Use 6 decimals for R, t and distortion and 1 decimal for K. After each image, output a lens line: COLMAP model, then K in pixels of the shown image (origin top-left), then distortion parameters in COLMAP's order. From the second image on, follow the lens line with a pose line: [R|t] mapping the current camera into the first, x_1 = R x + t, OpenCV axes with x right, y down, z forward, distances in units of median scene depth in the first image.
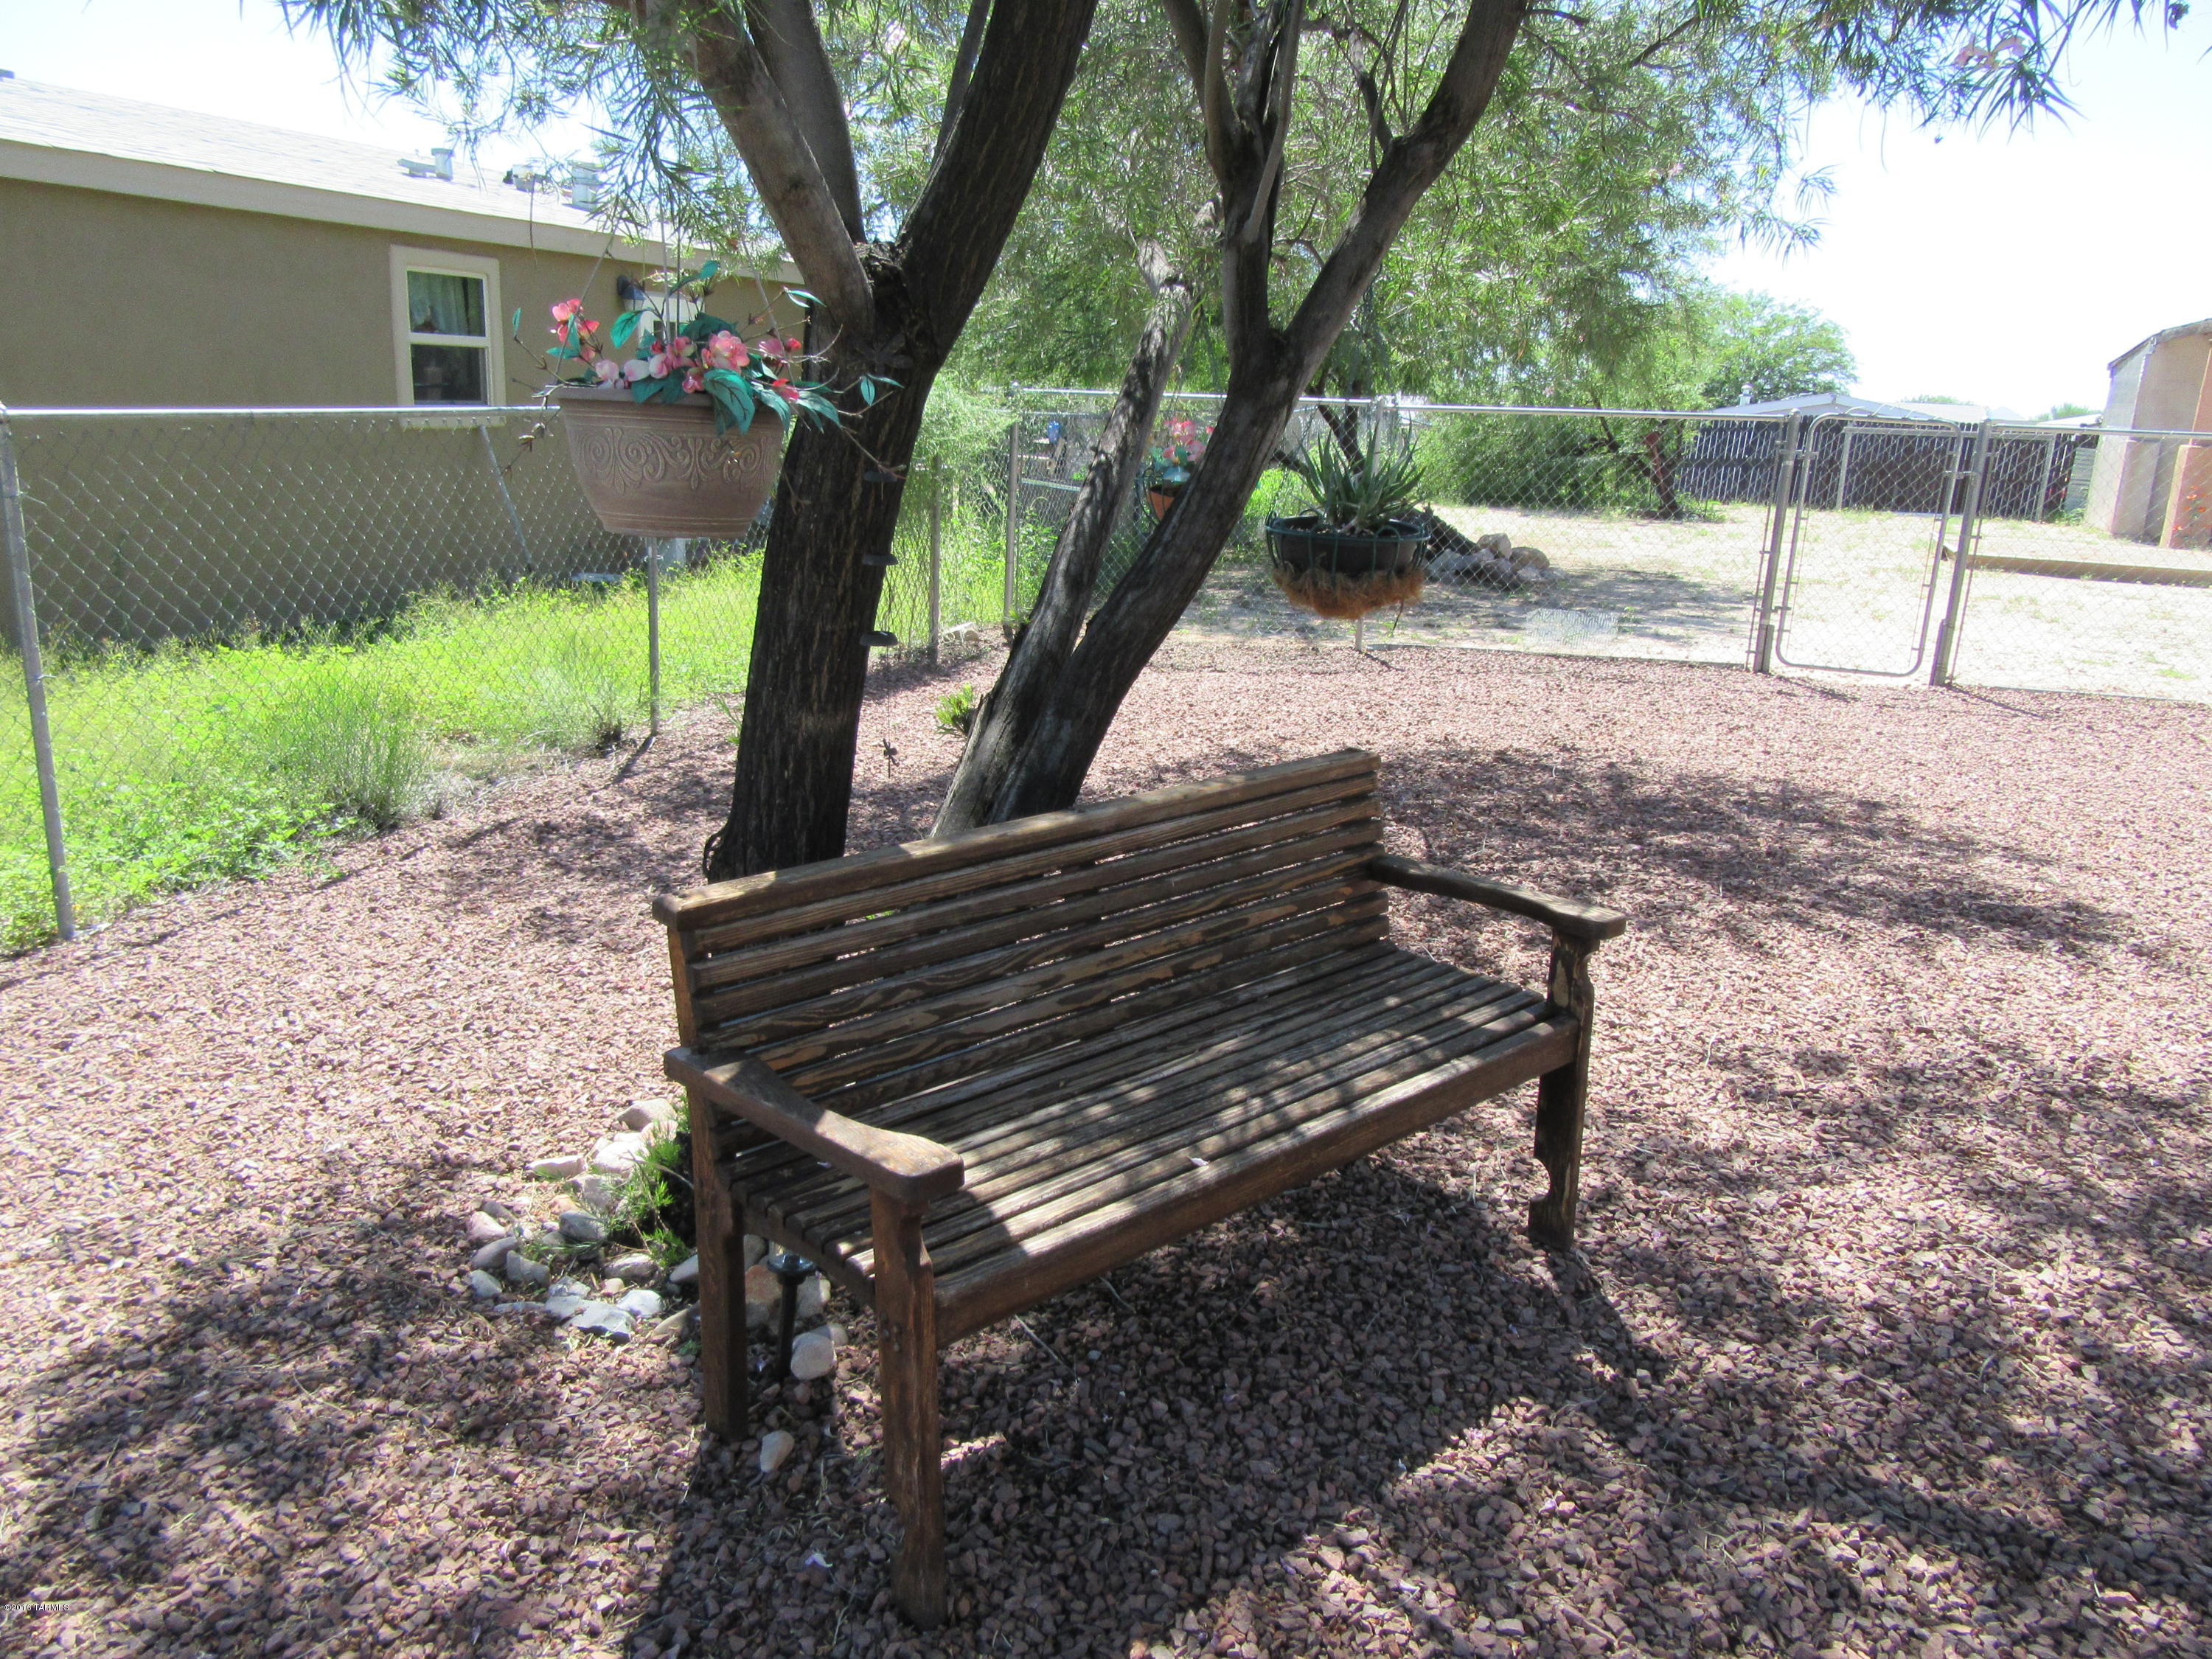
lens RADIAL K [[1639.1, 0, 1110.1], [0, 1639.1, 830.4], [0, 0, 1]] dist [-0.010125, 0.004182]
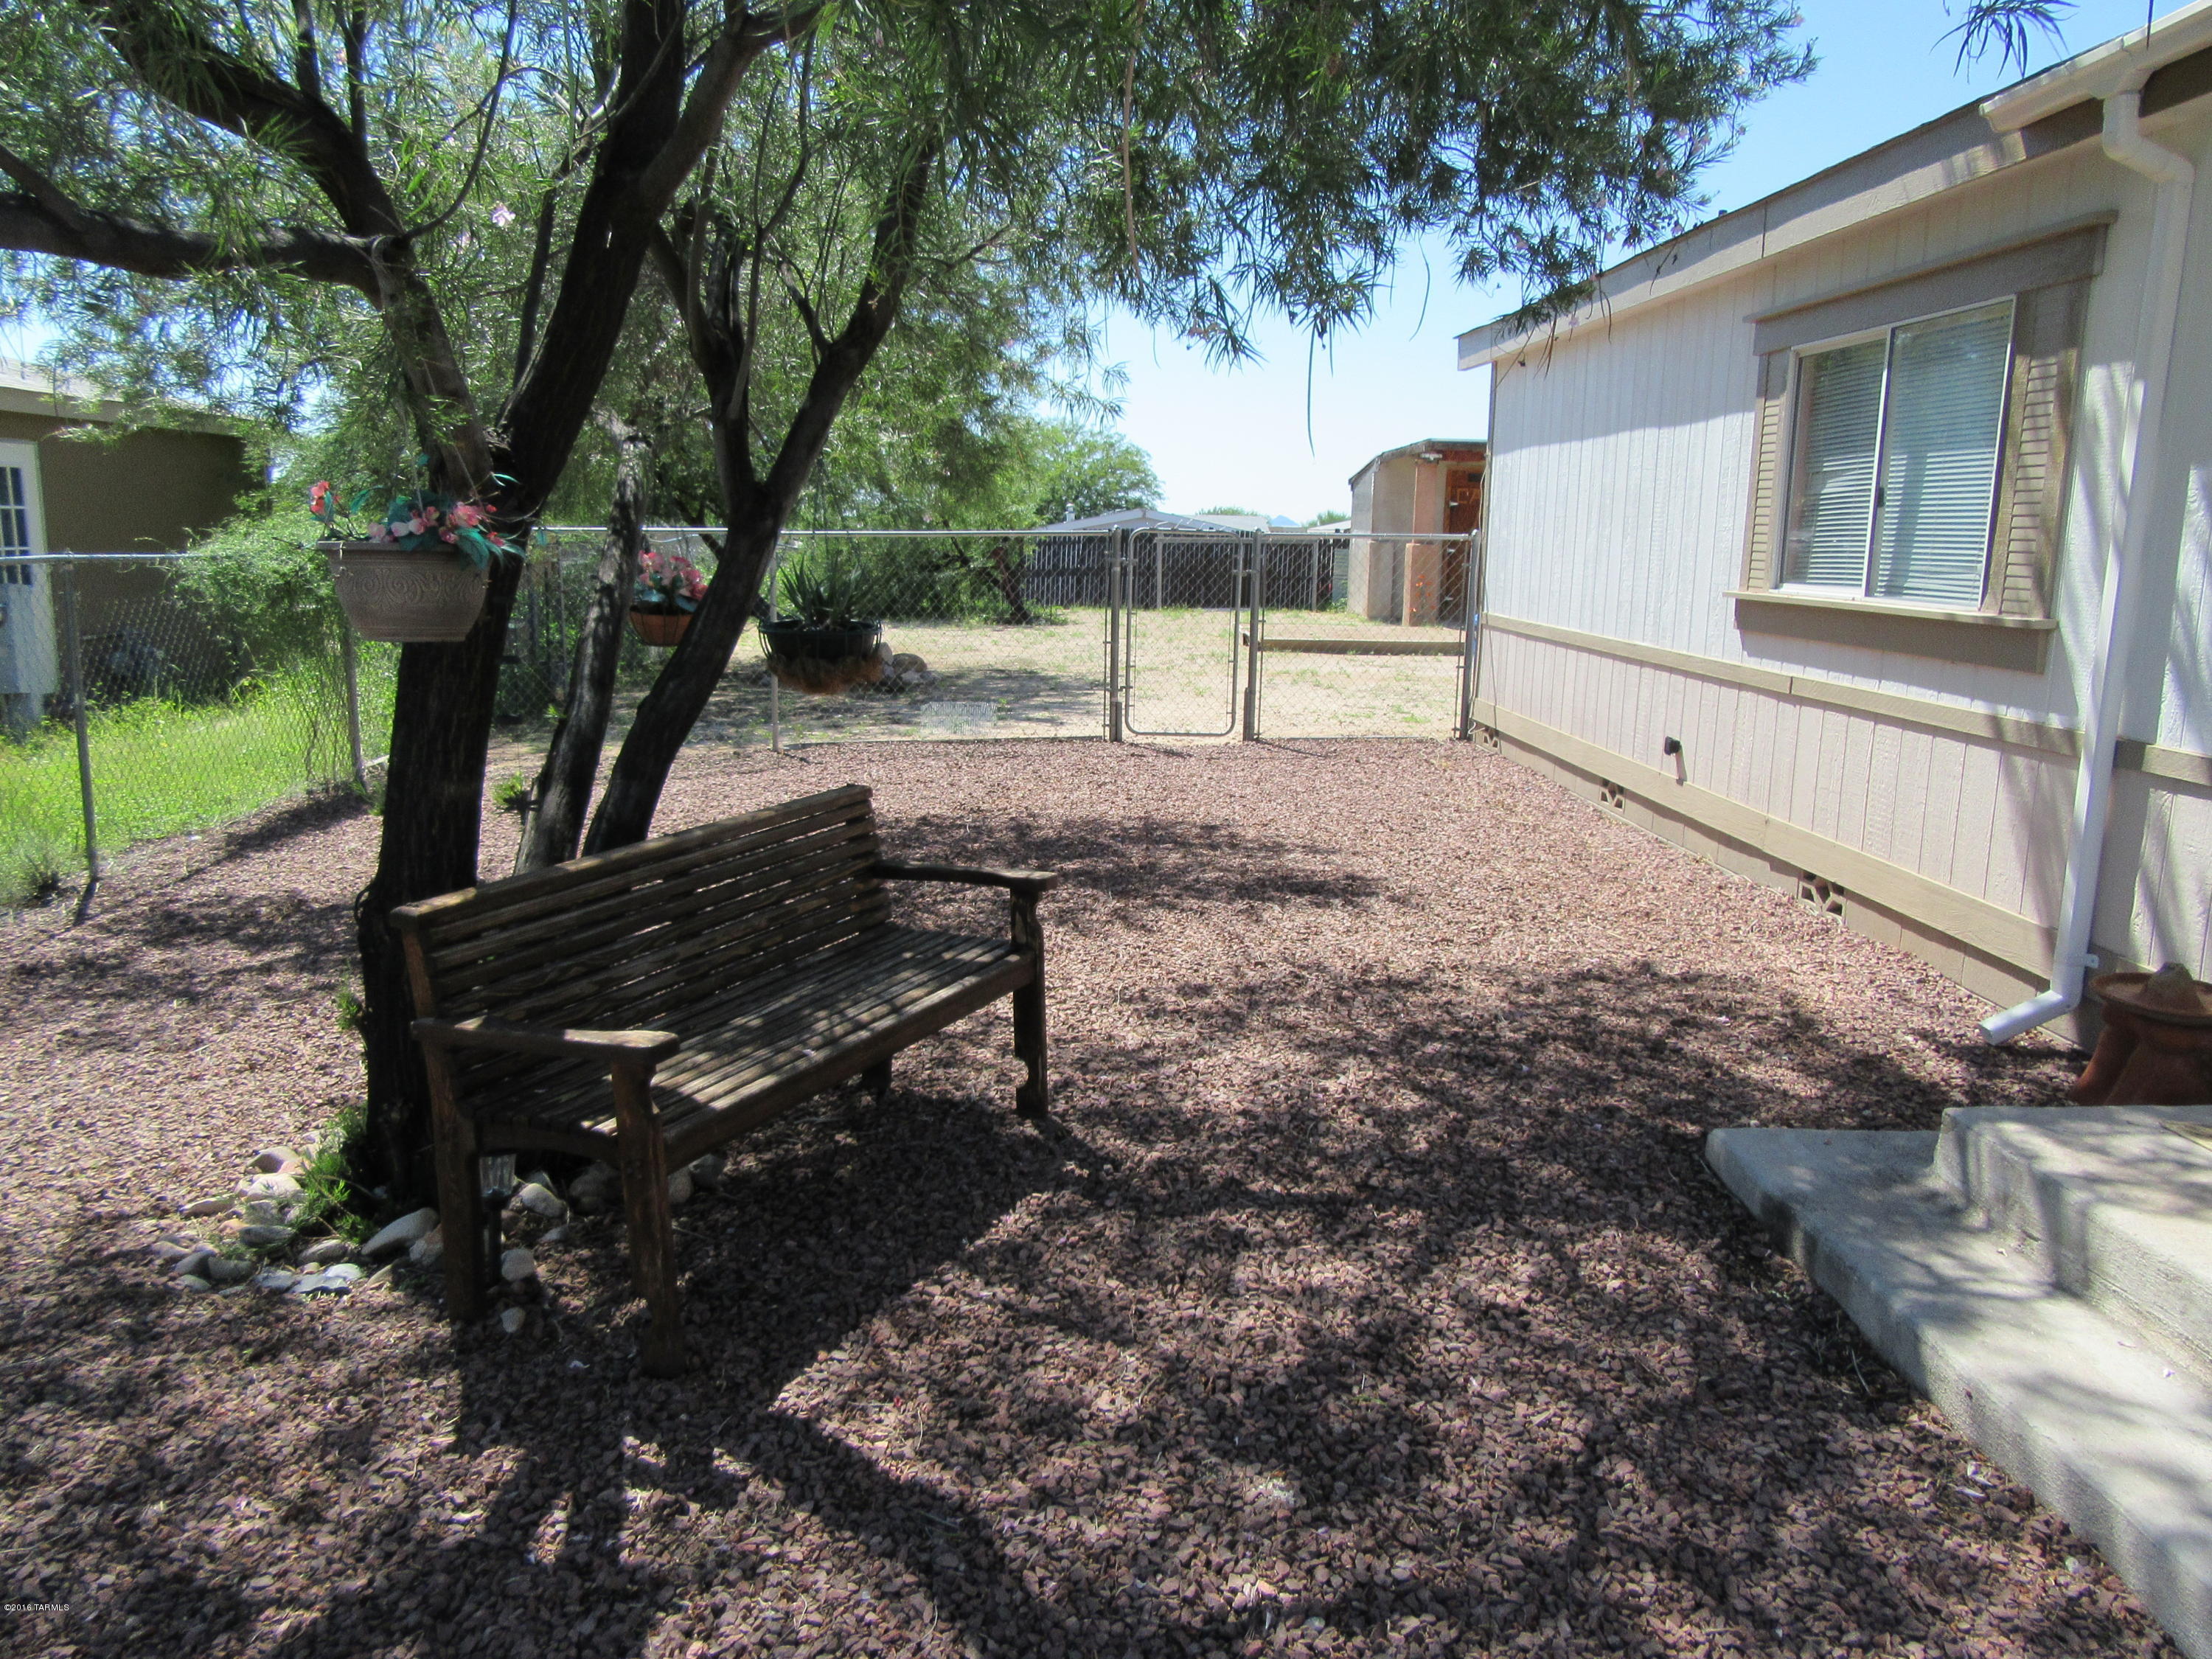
lens RADIAL K [[1637.0, 0, 1113.2], [0, 1637.0, 827.0], [0, 0, 1]] dist [-0.003484, 0.001294]
pose [[0.926083, -0.094436, 0.365310, -0.121257], [0.121088, 0.991346, -0.050693, 0.064341], [-0.357362, 0.091181, 0.929504, -0.273453]]
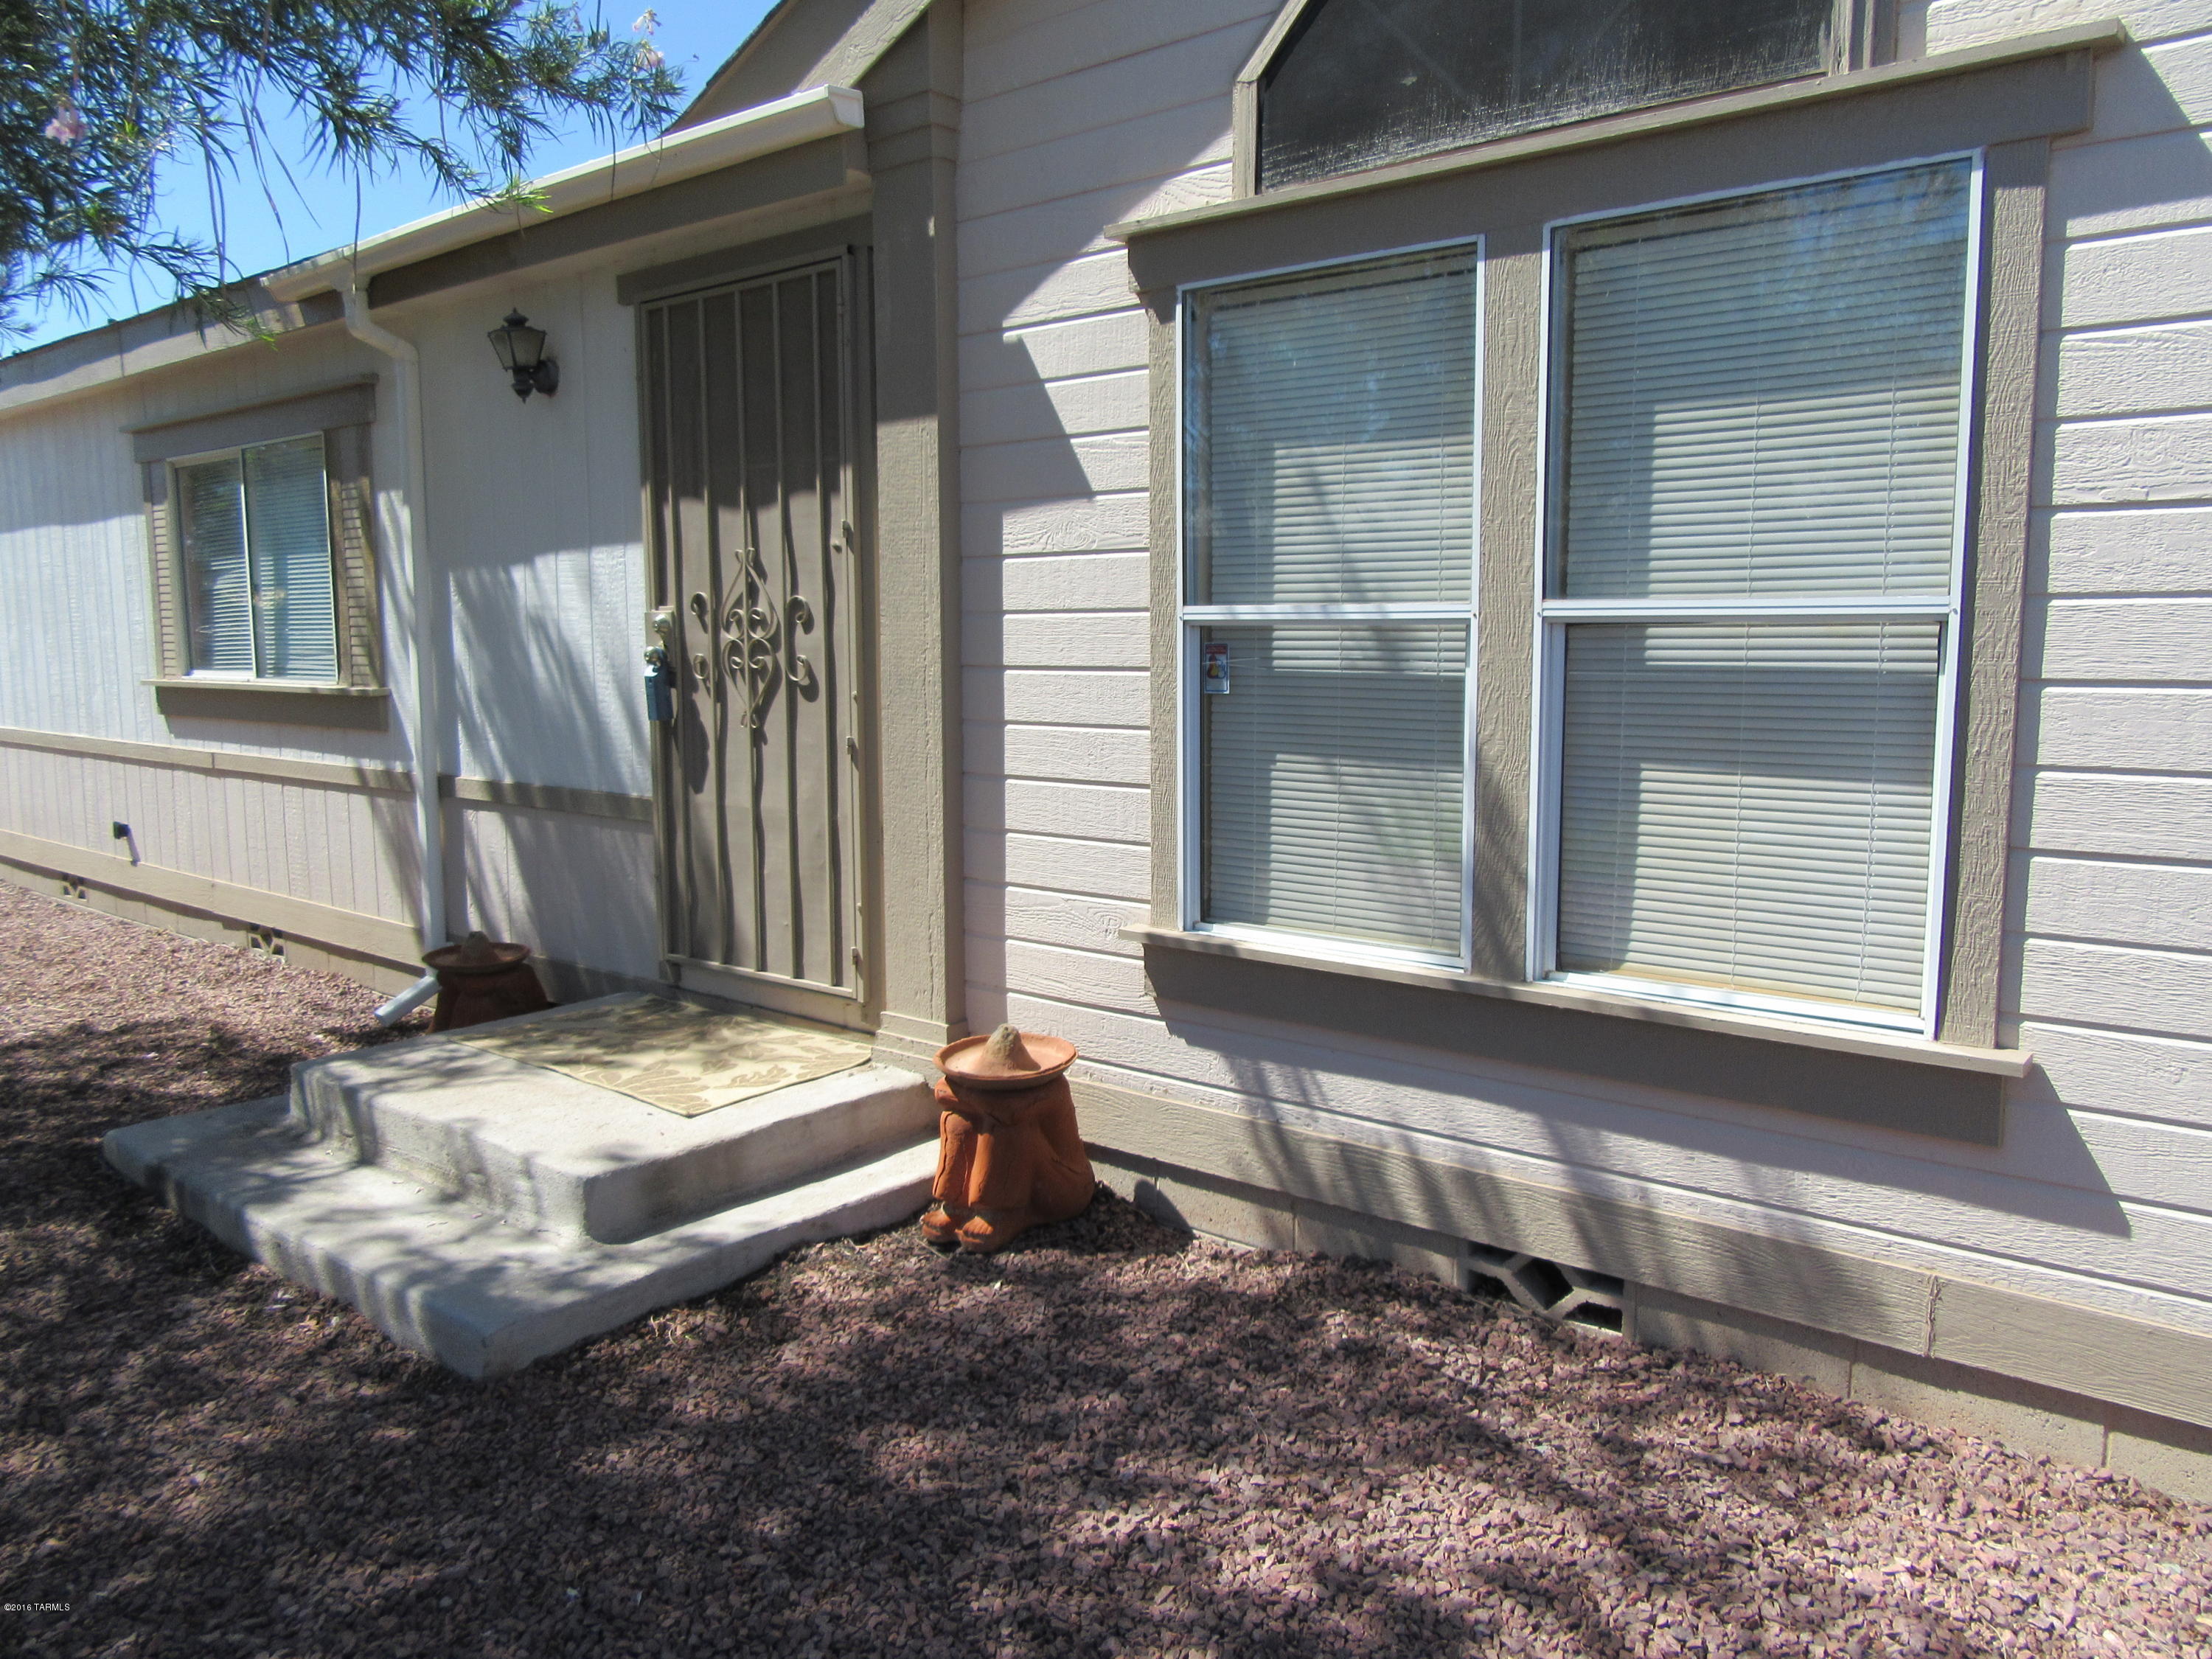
lens RADIAL K [[1639.1, 0, 1110.1], [0, 1639.1, 830.4], [0, 0, 1]] dist [-0.010125, 0.004182]
pose [[0.349842, -0.161957, 0.922703, -0.222961], [0.267484, 0.961209, 0.067300, 0.143237], [-0.897810, 0.223264, 0.379592, -0.579521]]
